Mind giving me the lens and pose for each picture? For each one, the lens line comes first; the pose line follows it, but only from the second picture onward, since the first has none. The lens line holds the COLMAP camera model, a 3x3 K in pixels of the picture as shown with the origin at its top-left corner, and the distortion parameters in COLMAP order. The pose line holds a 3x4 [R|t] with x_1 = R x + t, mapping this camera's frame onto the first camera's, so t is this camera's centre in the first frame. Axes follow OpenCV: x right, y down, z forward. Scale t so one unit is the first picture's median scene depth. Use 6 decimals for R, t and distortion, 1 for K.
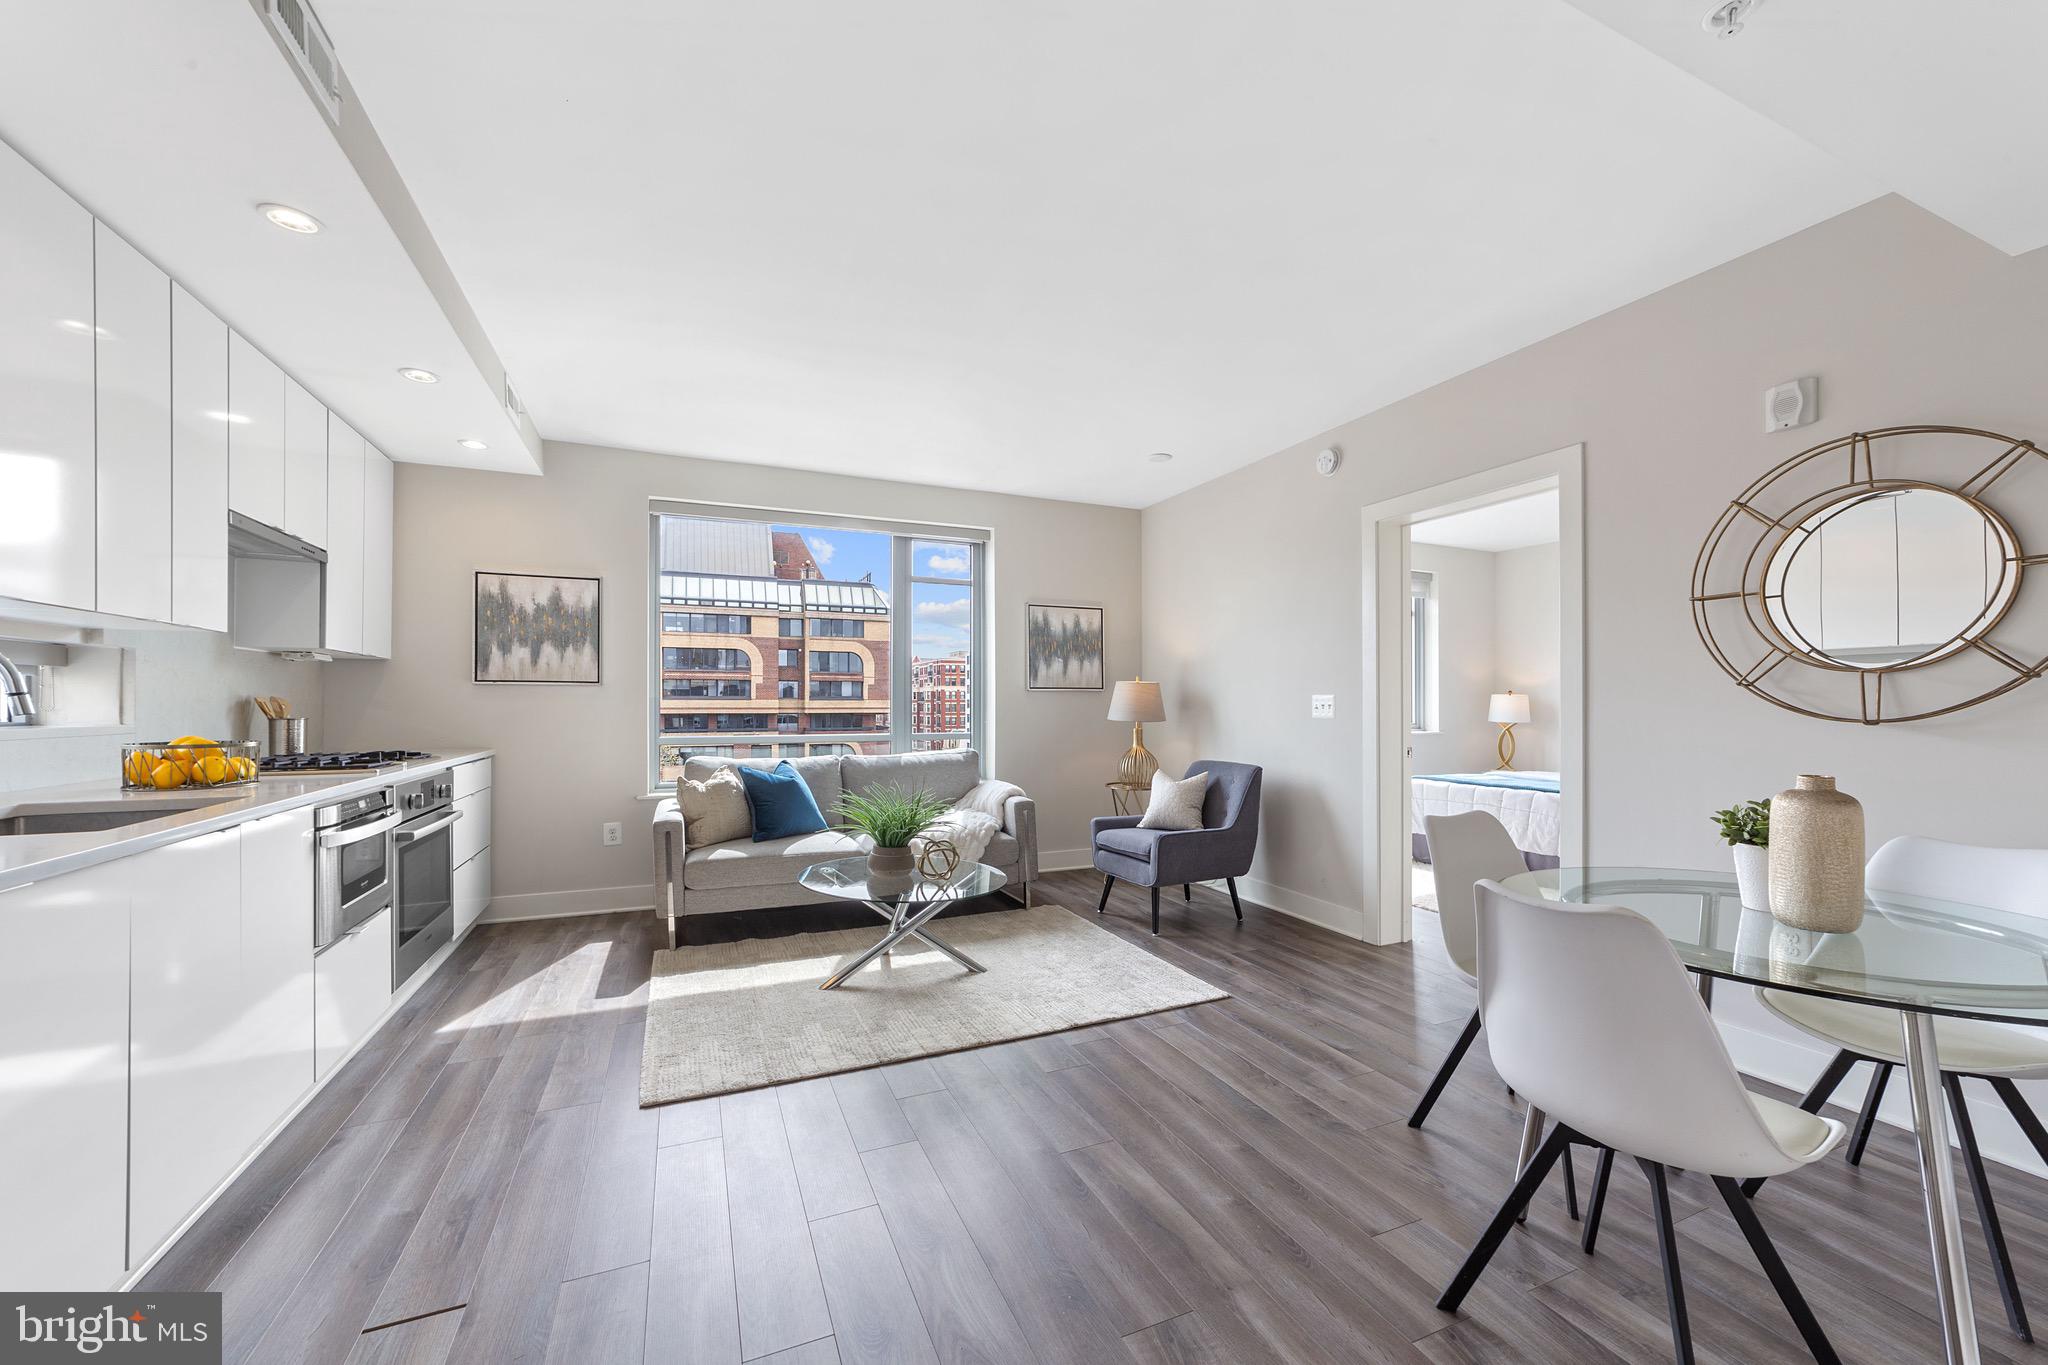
lens RADIAL K [[786.7, 0, 1033.2], [0, 786.7, 701.2], [0, 0, 1]] dist [-0.020065, 0.009578]
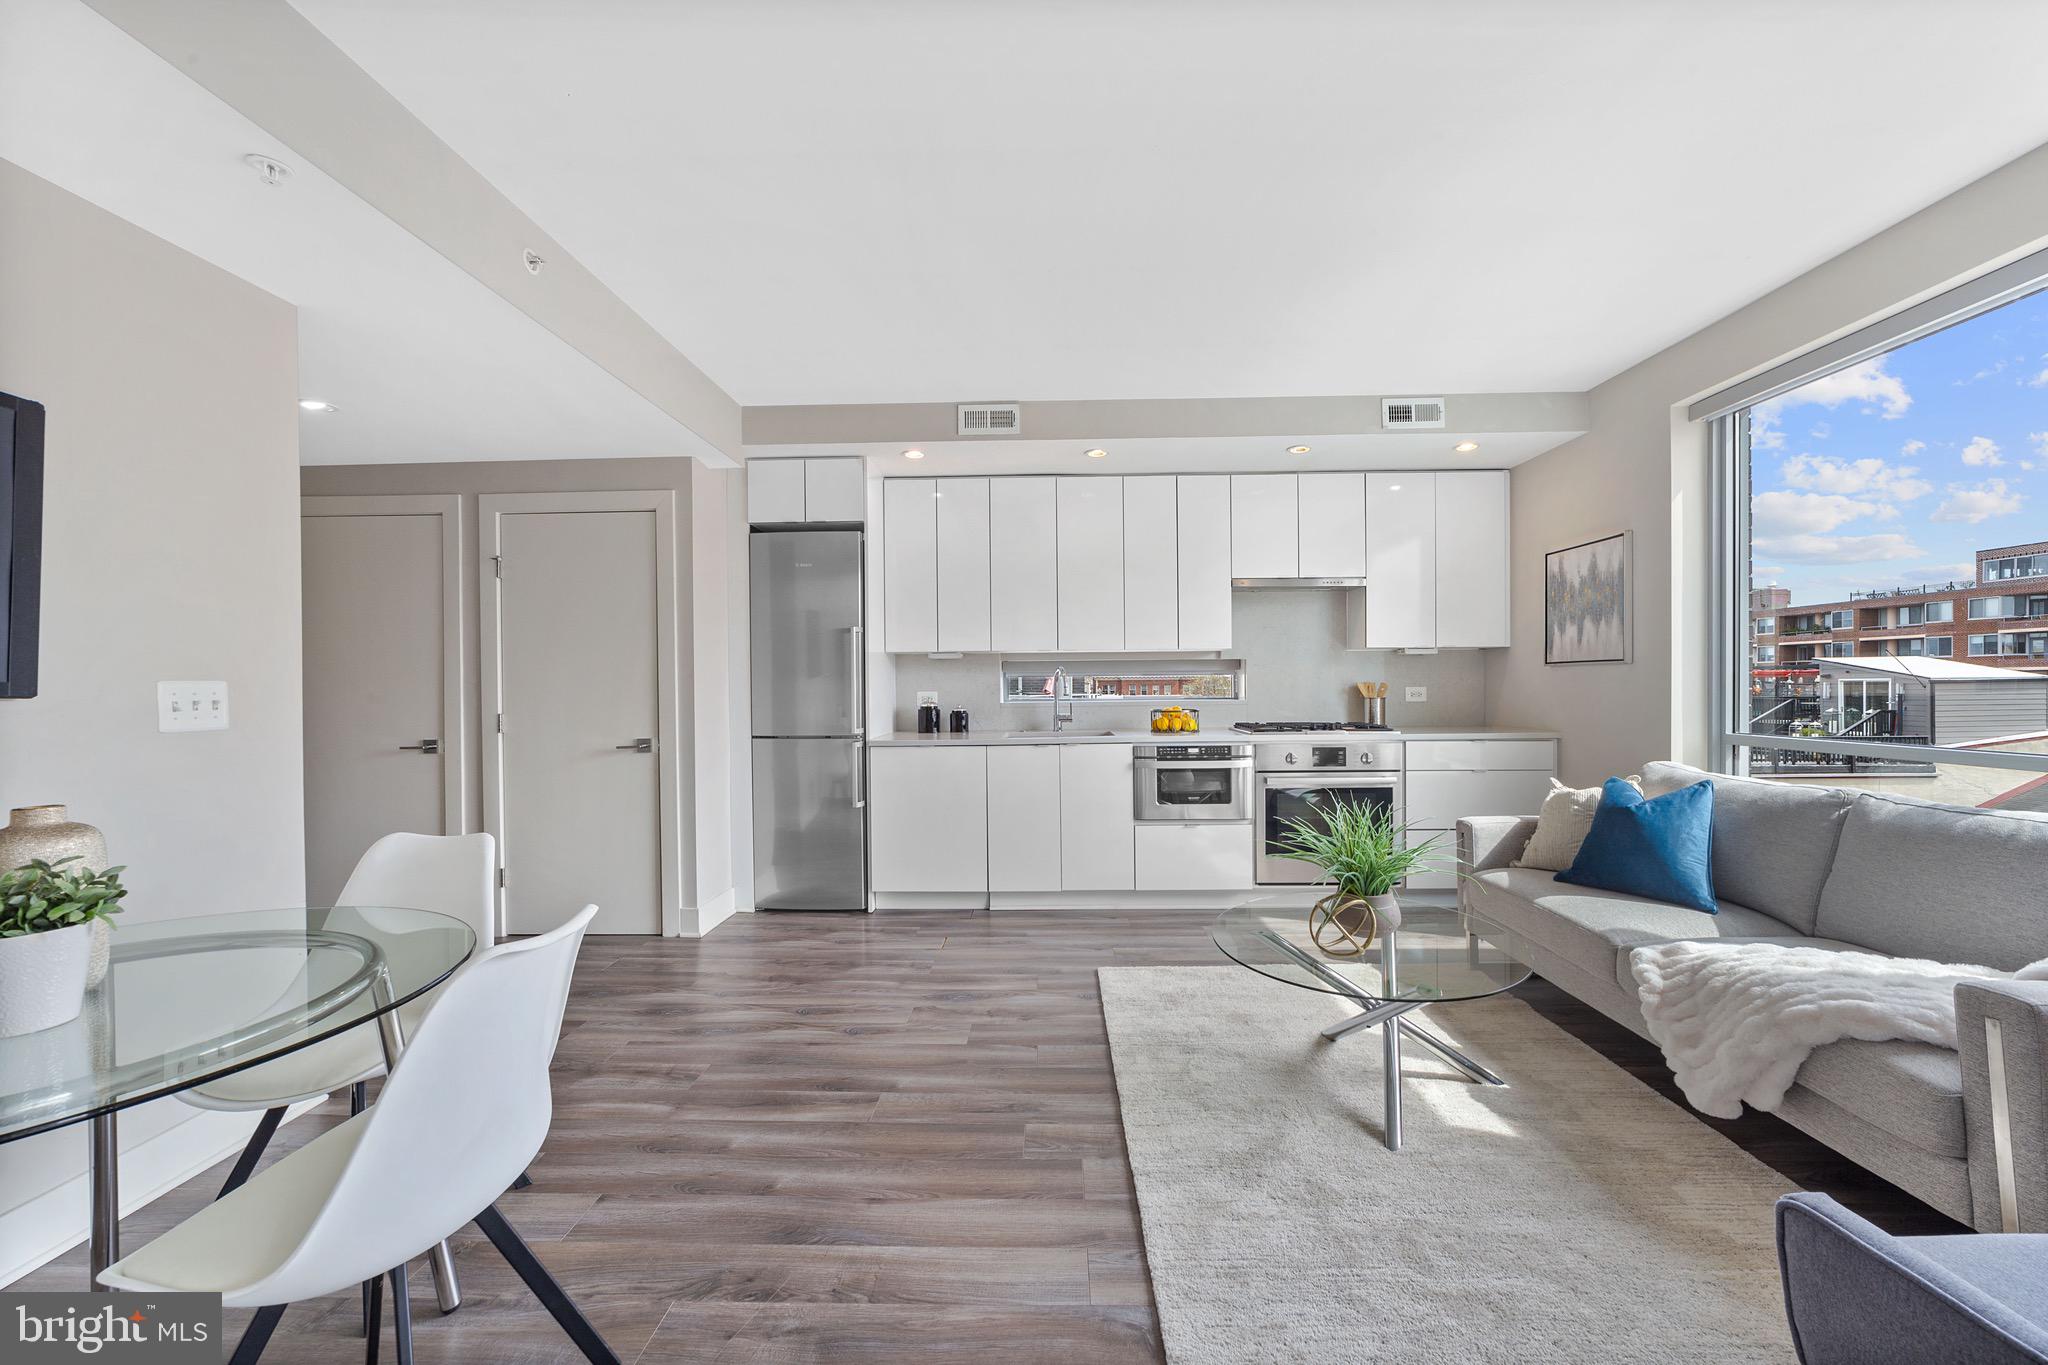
lens RADIAL K [[793.0, 0, 1033.4], [0, 793.0, 691.3], [0, 0, 1]] dist [-0.020545, 0.009320]
pose [[-0.429653, 0.010319, -0.902935, 0.480466], [0.014504, 0.999885, 0.004525, -0.003959], [0.902878, -0.011152, -0.429753, 0.840012]]
